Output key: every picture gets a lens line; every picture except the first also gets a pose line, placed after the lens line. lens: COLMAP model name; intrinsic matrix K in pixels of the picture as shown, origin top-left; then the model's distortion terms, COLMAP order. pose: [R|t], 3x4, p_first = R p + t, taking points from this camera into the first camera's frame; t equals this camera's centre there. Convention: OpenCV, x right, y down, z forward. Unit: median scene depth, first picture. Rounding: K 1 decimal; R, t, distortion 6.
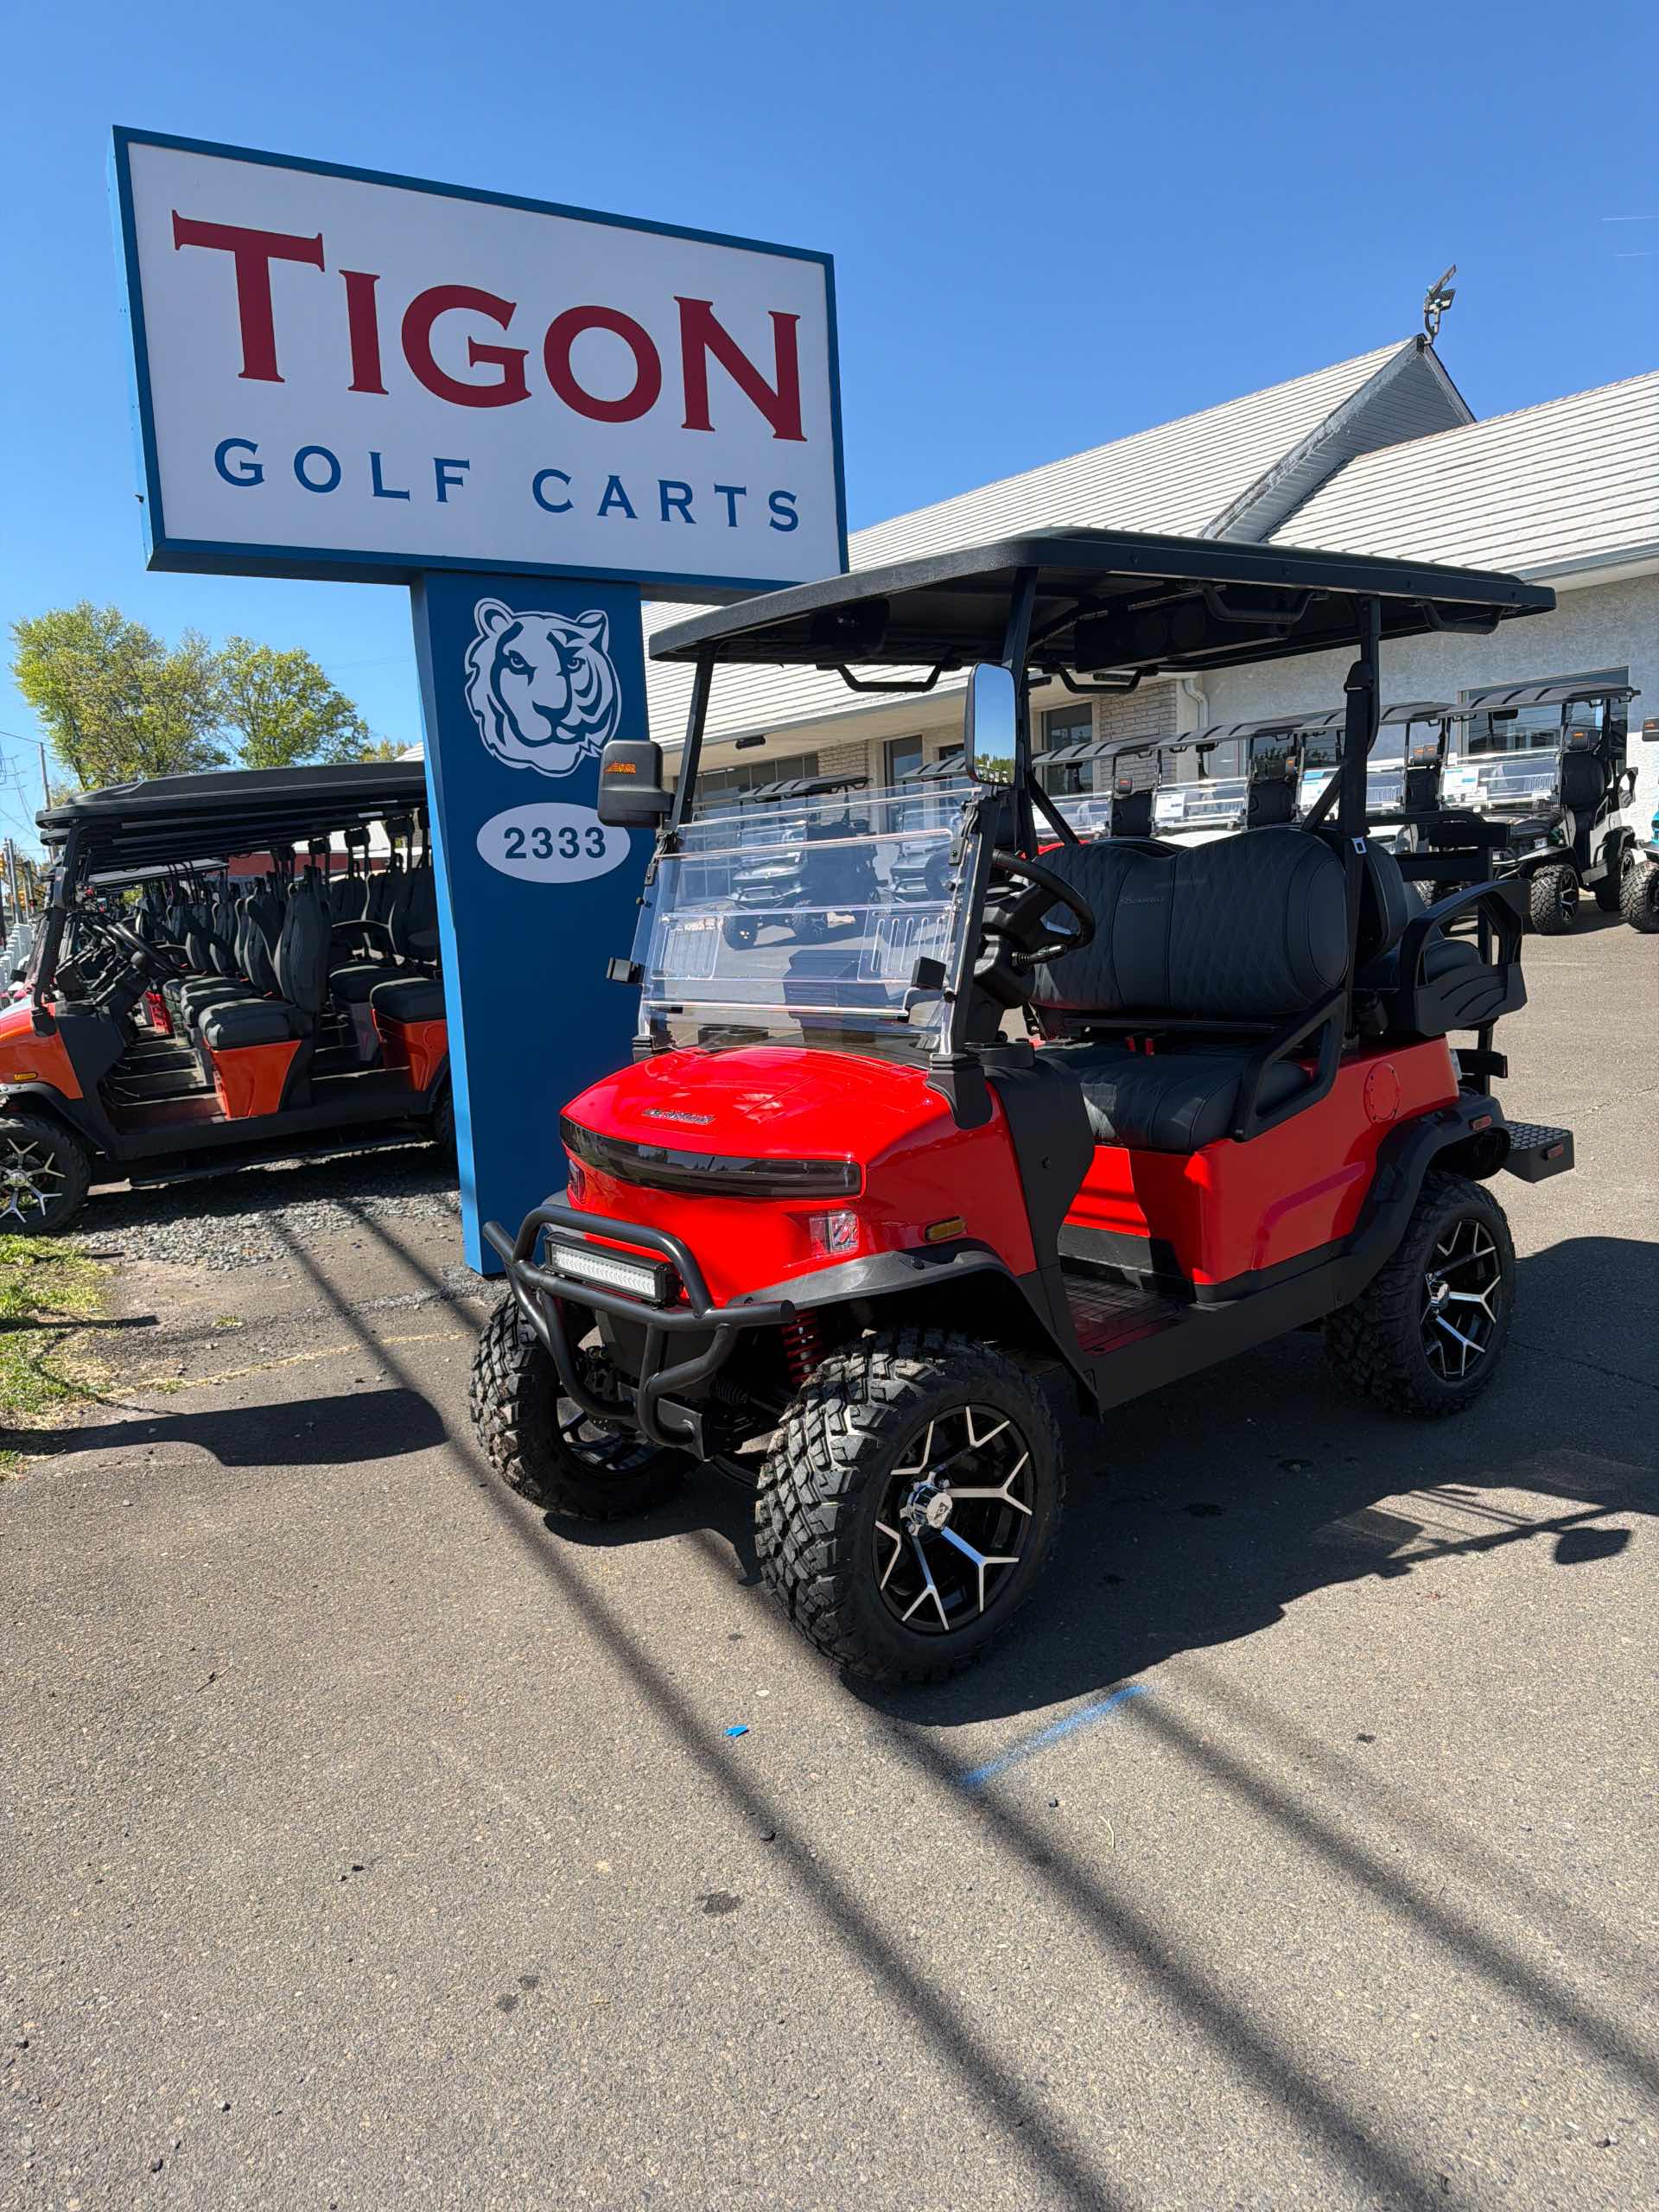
lens RADIAL K [[1608.6, 0, 830.1], [0, 1608.6, 1116.9], [0, 0, 1]] dist [0.090937, -0.151608]
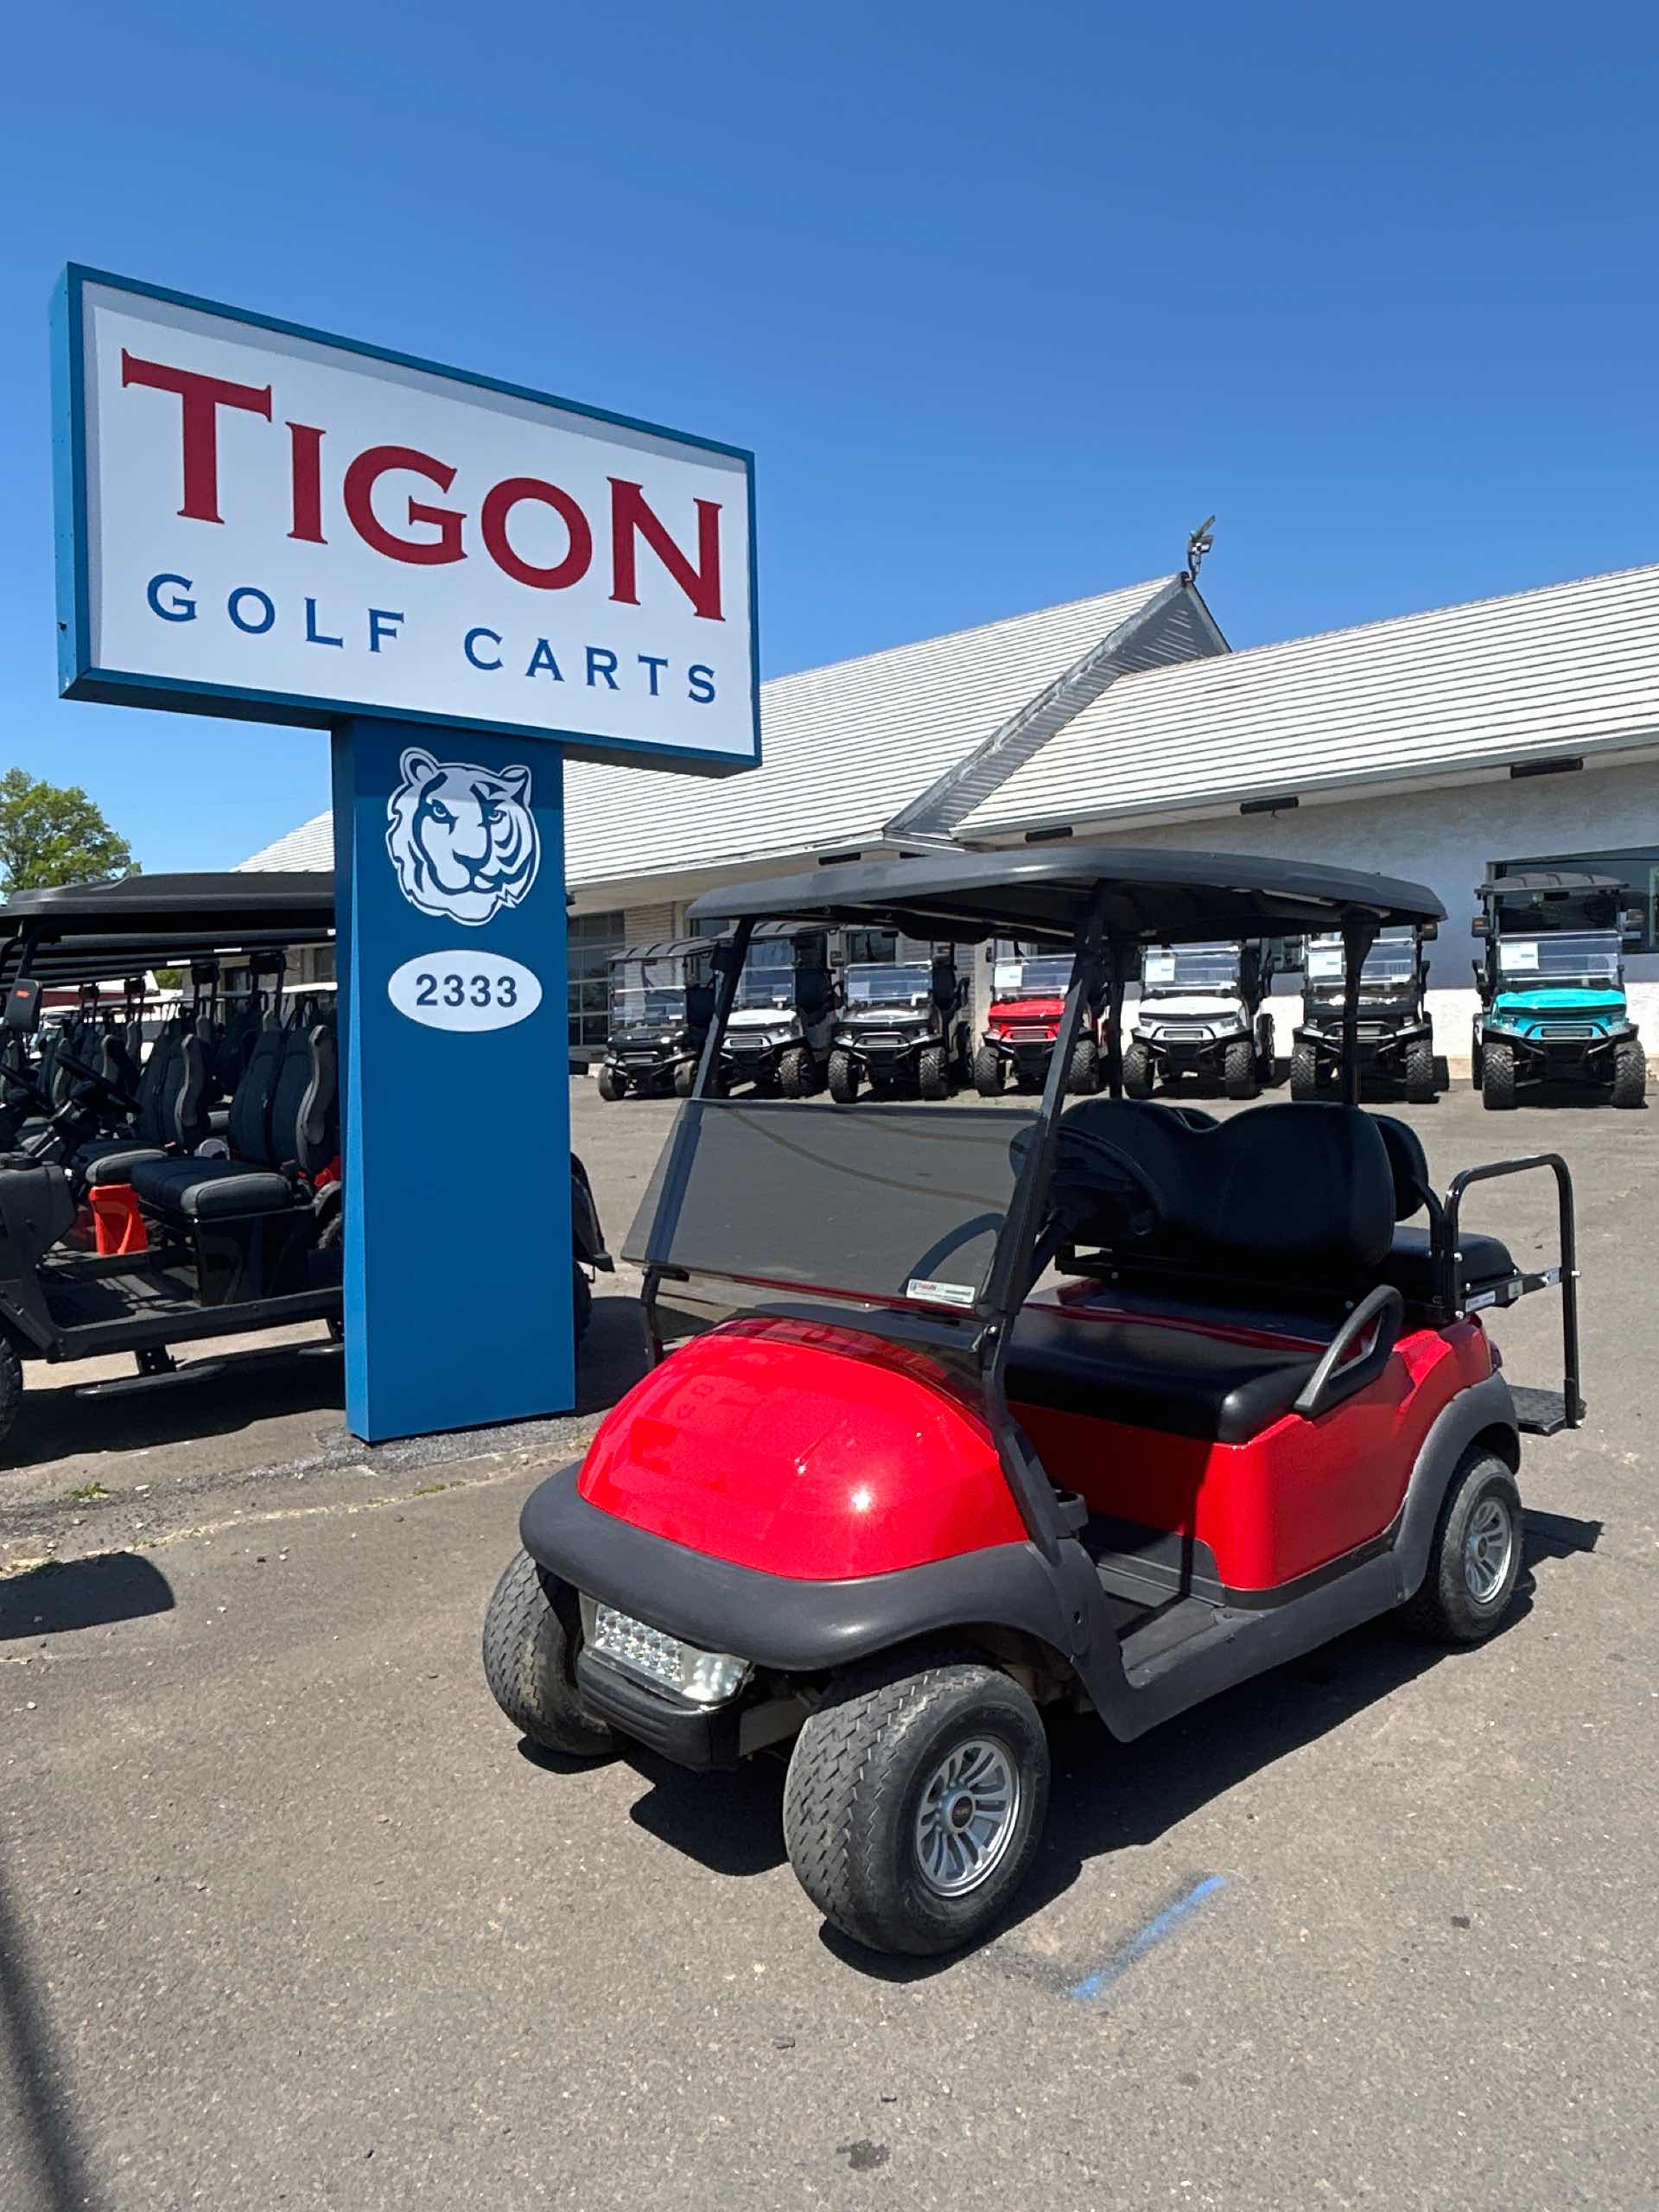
lens RADIAL K [[1585.2, 0, 839.6], [0, 1585.2, 1097.3], [0, 0, 1]] dist [0.024404, -0.030200]
pose [[0.987179, 0.031045, 0.156567, -0.096494], [-0.013920, 0.993910, -0.109310, -0.003539], [-0.159007, 0.105729, 0.981600, 0.025957]]
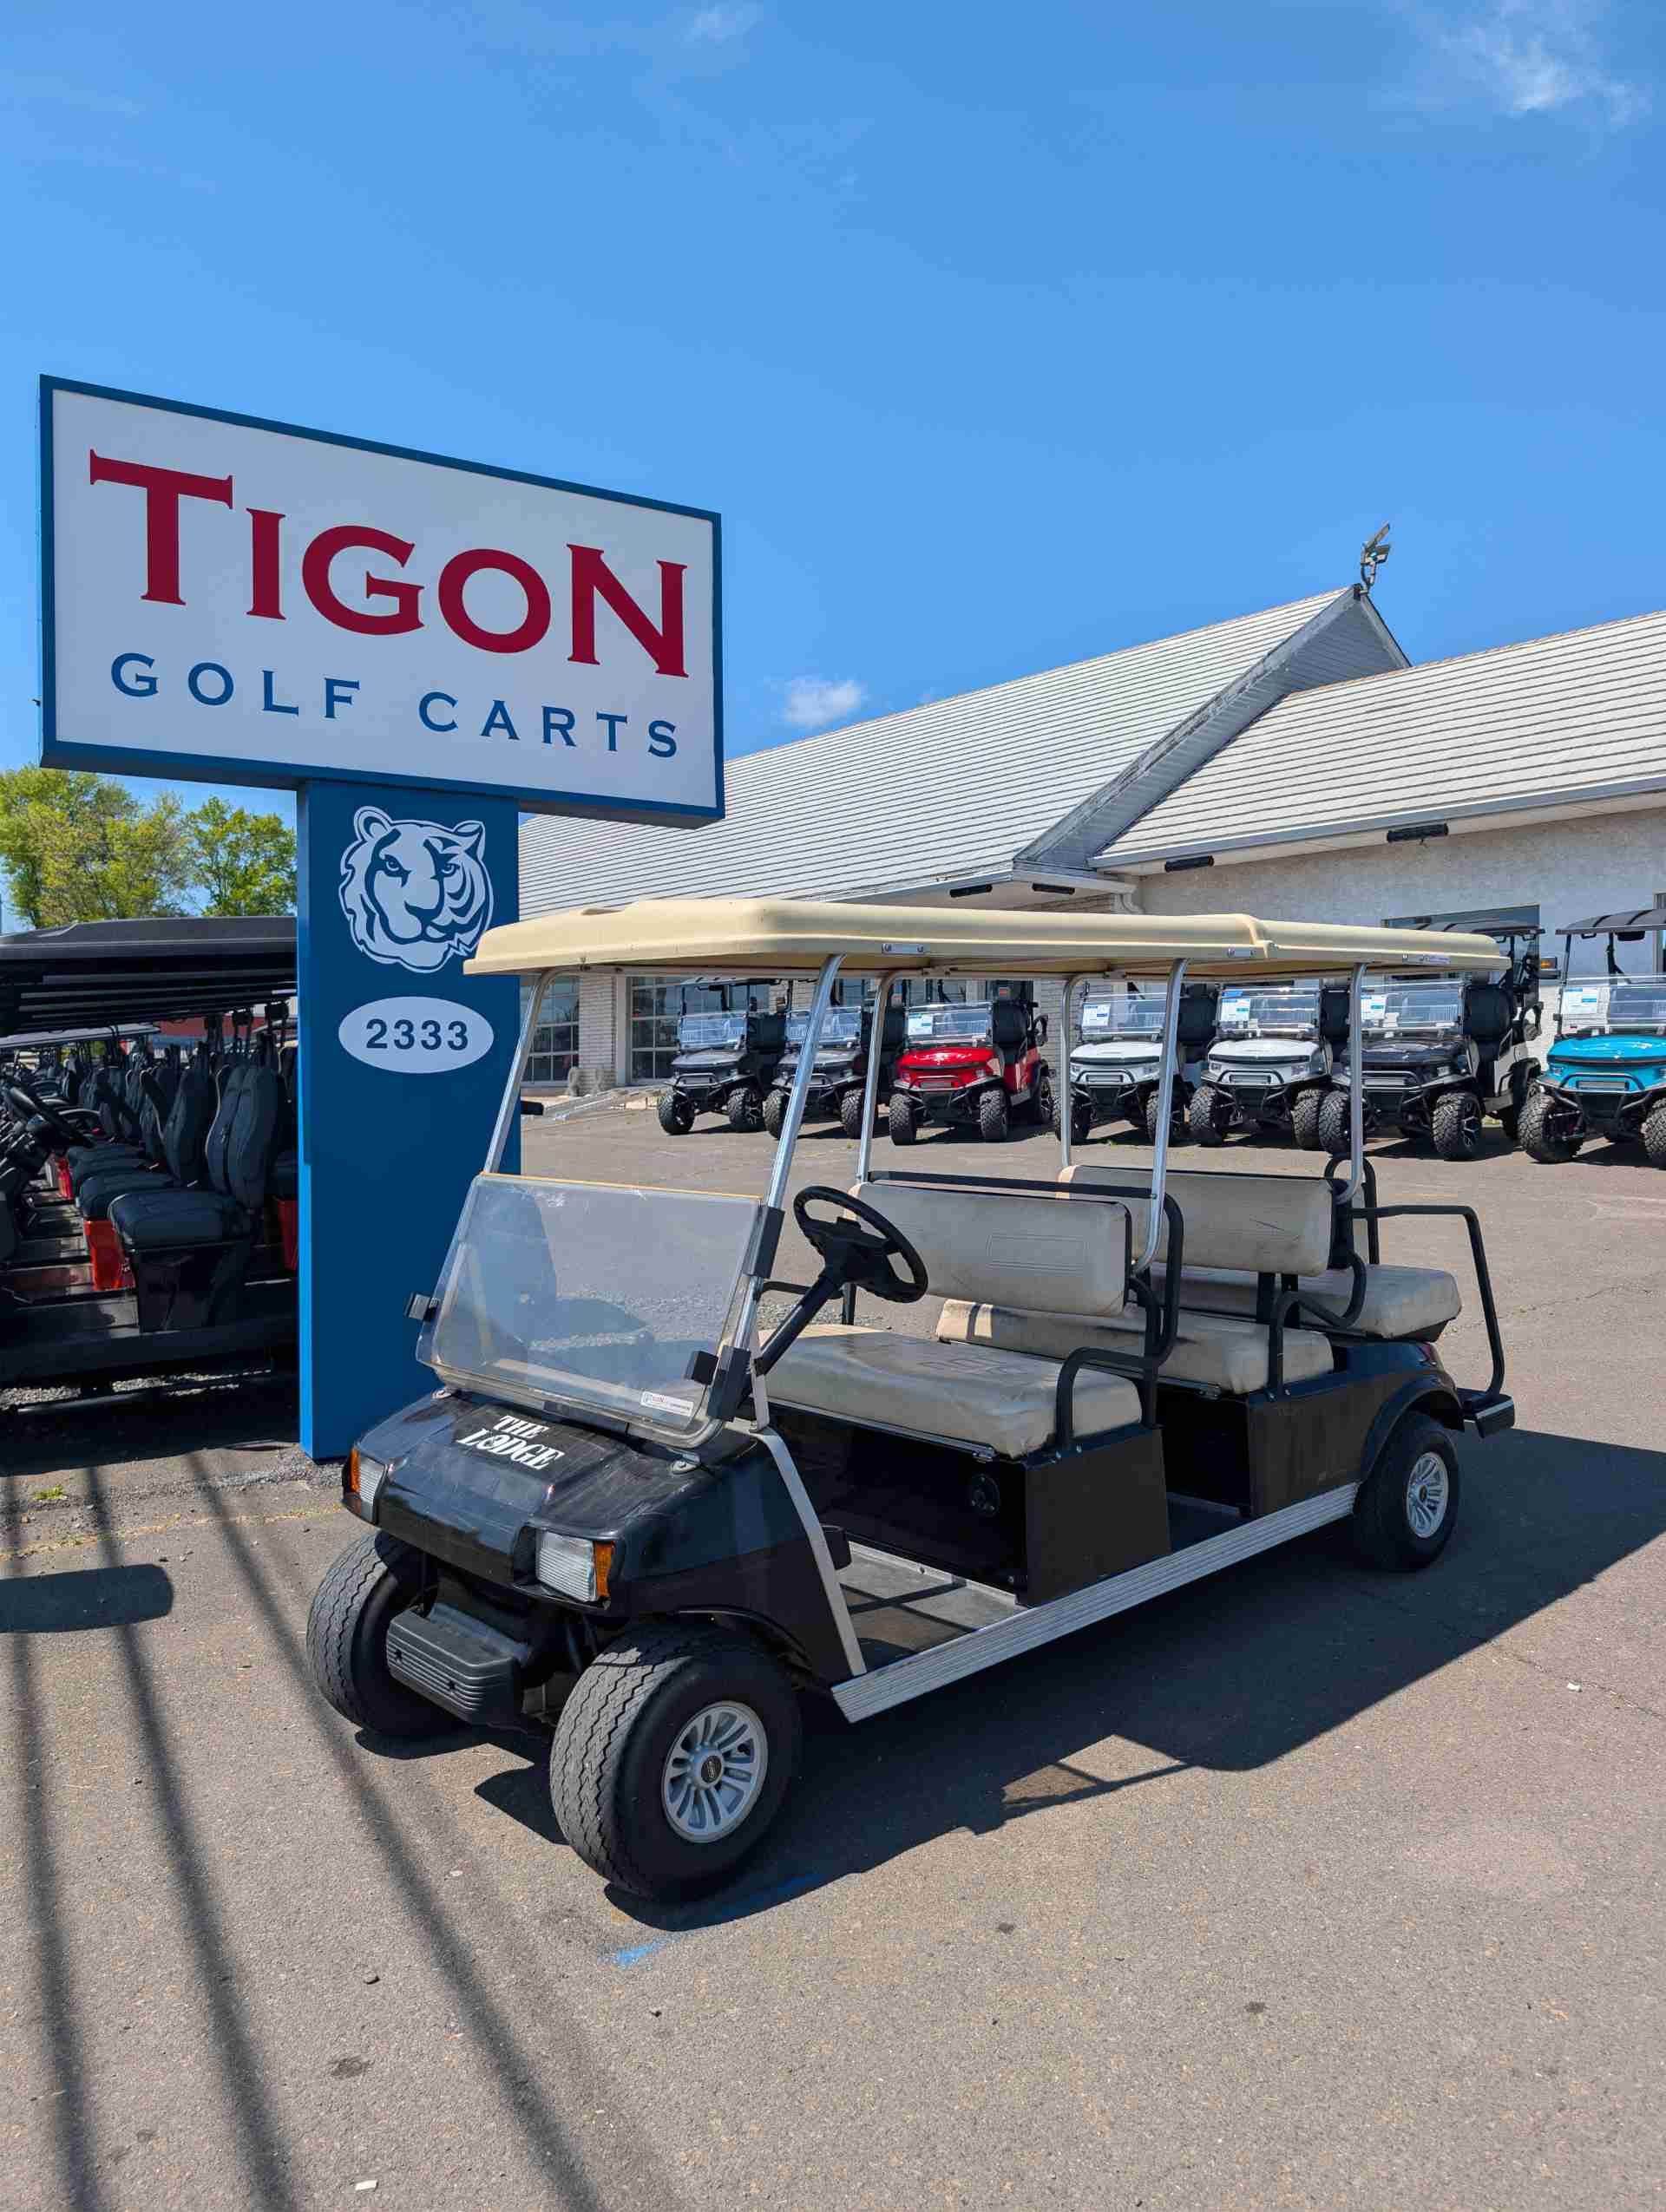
lens RADIAL K [[1669.2, 0, 867.3], [0, 1669.2, 1112.1], [0, 0, 1]] dist [0.013659, -0.002846]
pose [[0.998354, 0.046338, 0.033798, 0.083904], [-0.042104, 0.992271, -0.116731, -0.007934], [-0.038946, 0.115116, 0.992588, -0.068050]]
